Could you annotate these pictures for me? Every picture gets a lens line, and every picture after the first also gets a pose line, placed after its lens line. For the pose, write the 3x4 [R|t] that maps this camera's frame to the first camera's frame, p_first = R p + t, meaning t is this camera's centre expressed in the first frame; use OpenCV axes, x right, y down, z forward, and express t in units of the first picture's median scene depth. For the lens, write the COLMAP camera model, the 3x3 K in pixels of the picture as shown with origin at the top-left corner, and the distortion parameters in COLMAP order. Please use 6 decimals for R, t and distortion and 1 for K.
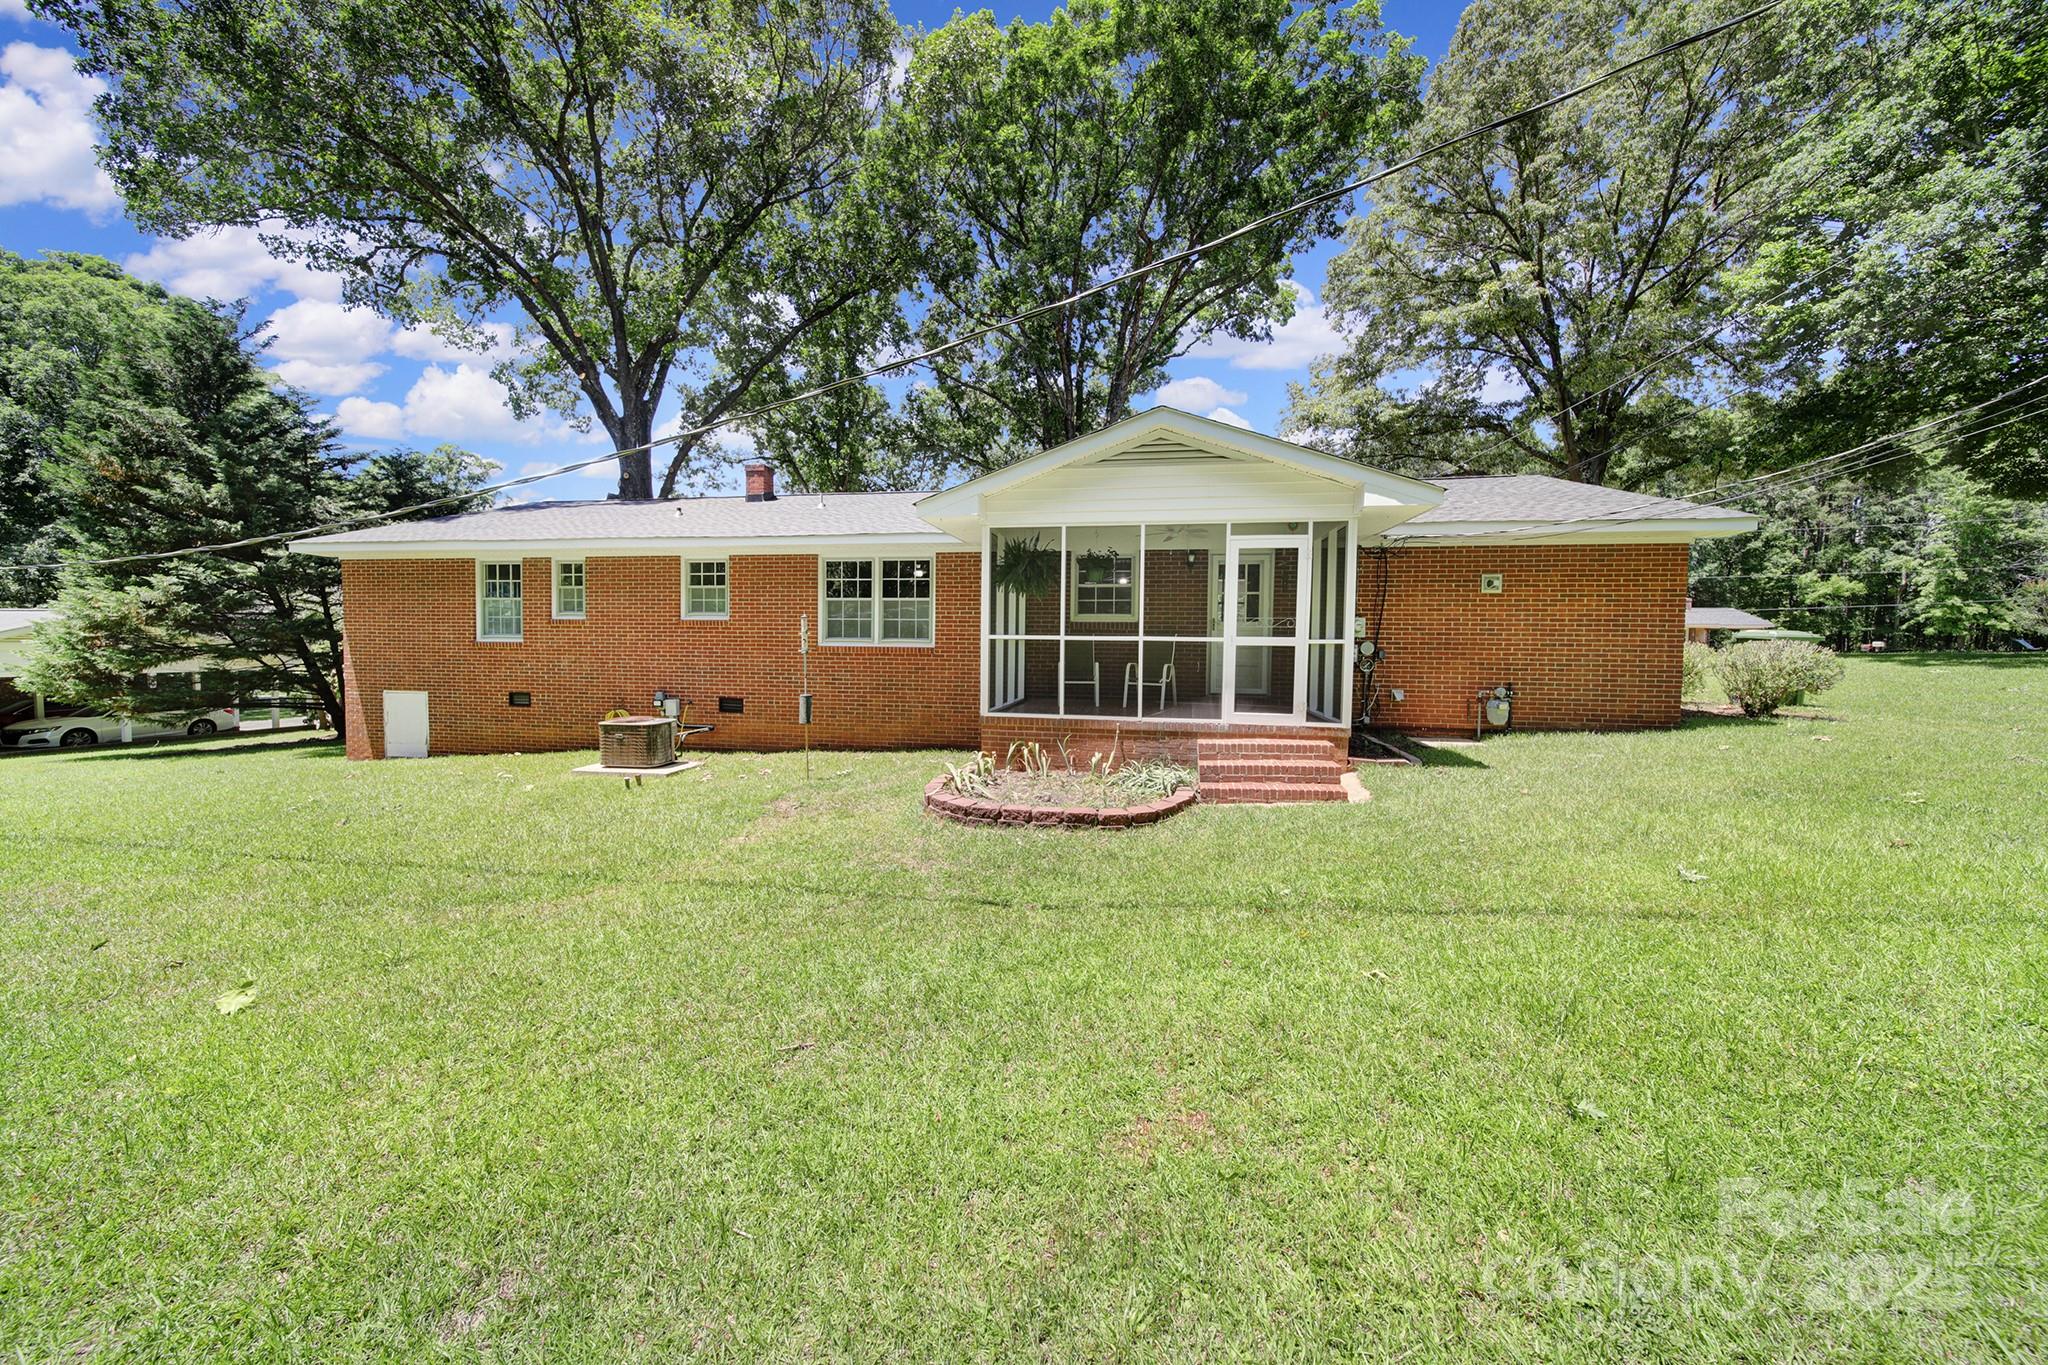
lens RADIAL K [[708.1, 0, 1024.5], [0, 708.1, 680.3], [0, 0, 1]] dist [-0.001303, 0.000031]
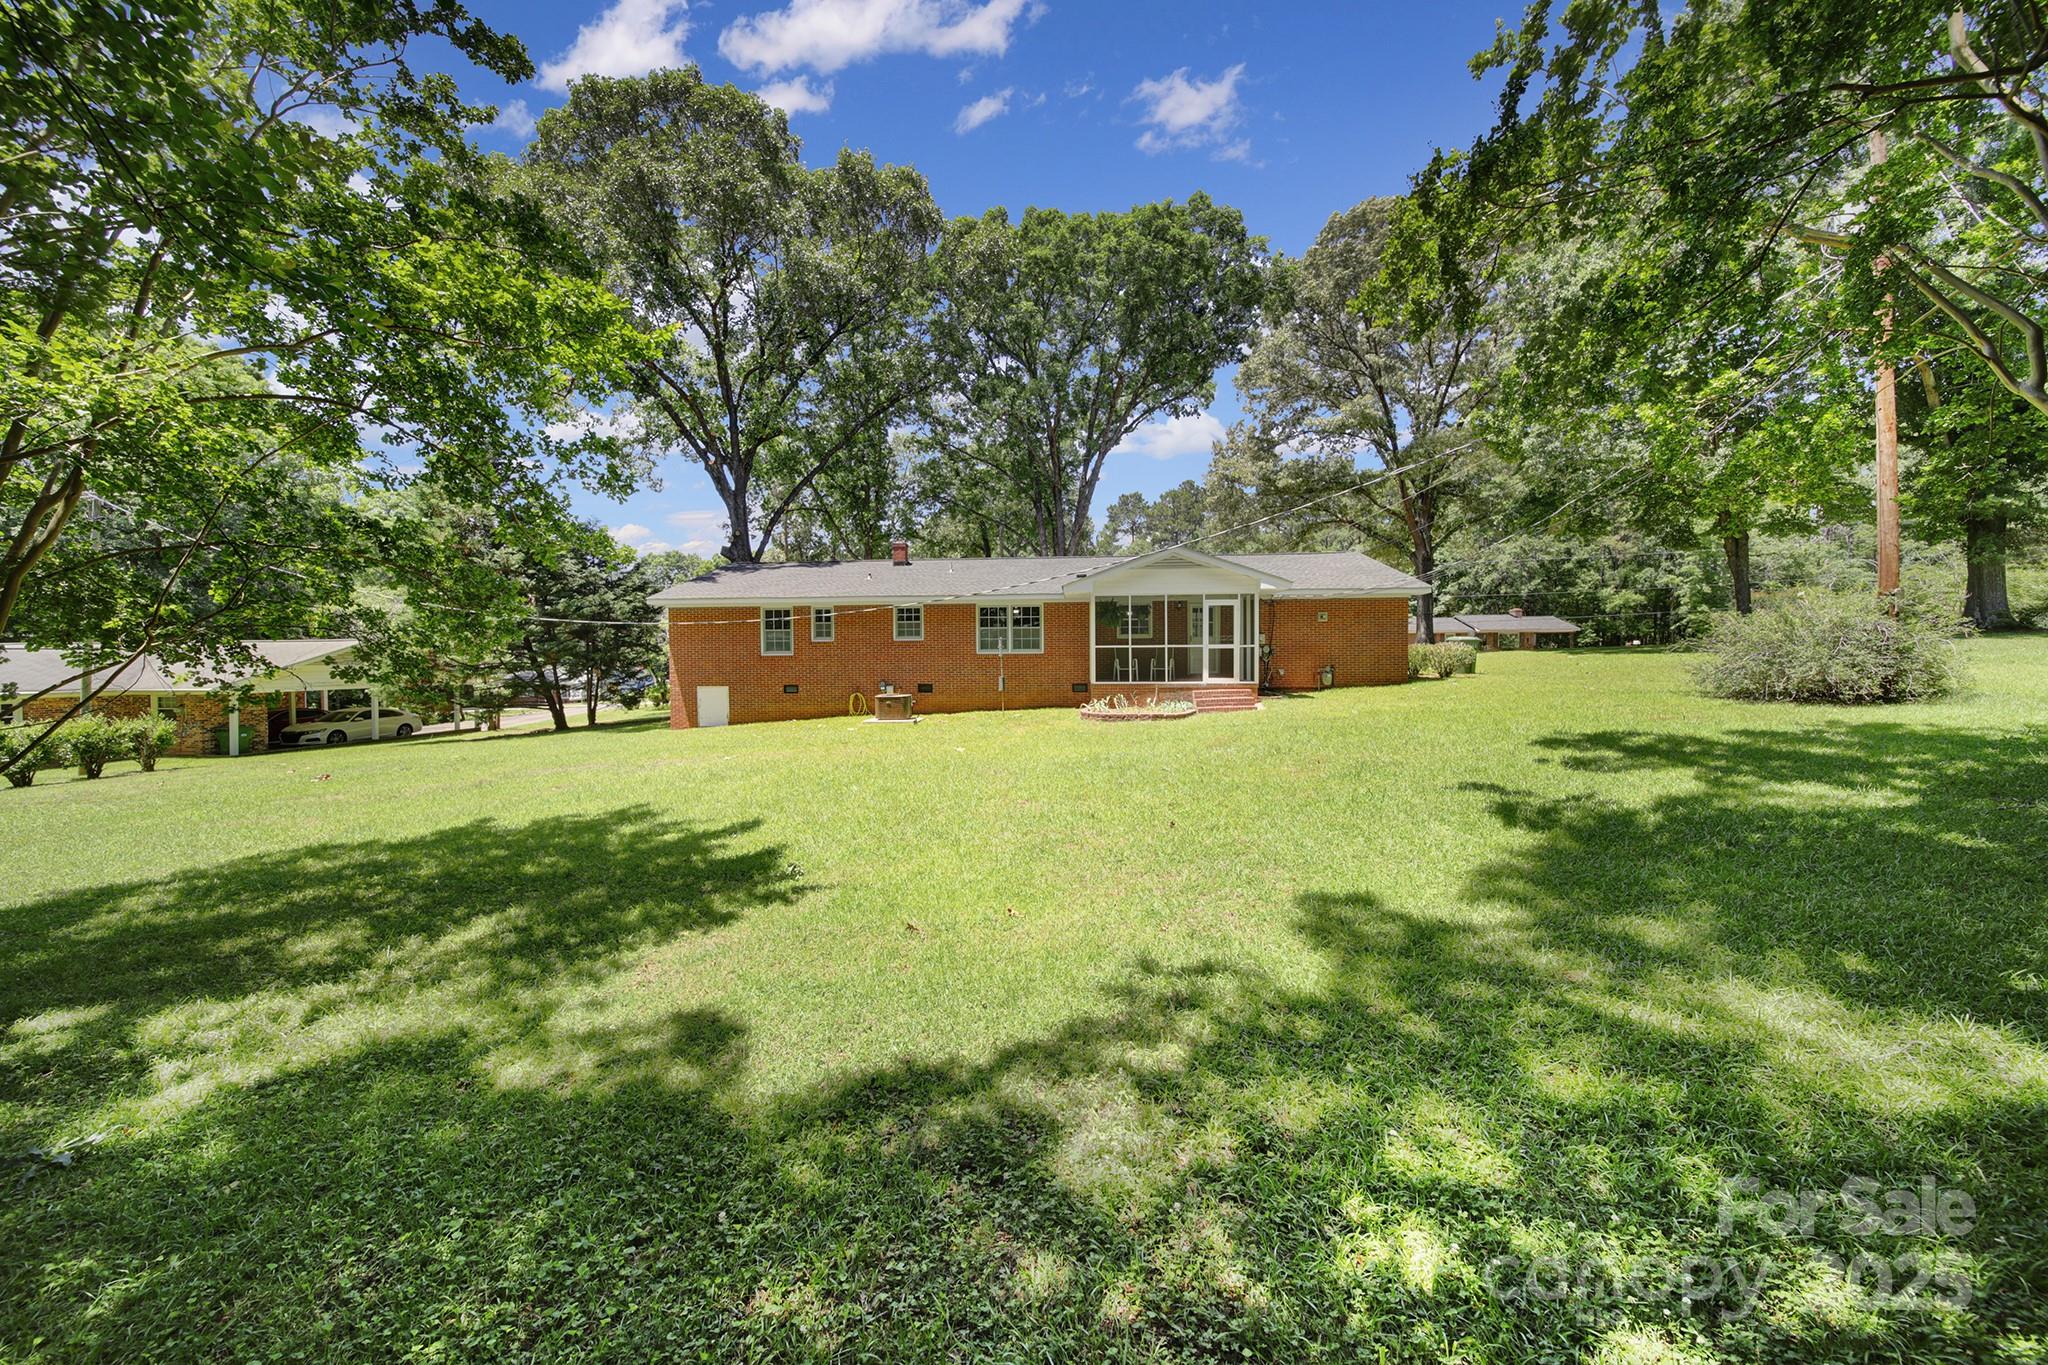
lens RADIAL K [[708.1, 0, 1022.8], [0, 708.1, 675.4], [0, 0, 1]] dist [-0.001303, 0.000031]
pose [[0.995039, -0.022060, 0.097006, -0.321576], [0.024367, 0.999446, -0.022663, 0.046292], [-0.096453, 0.024914, 0.995026, -0.746078]]
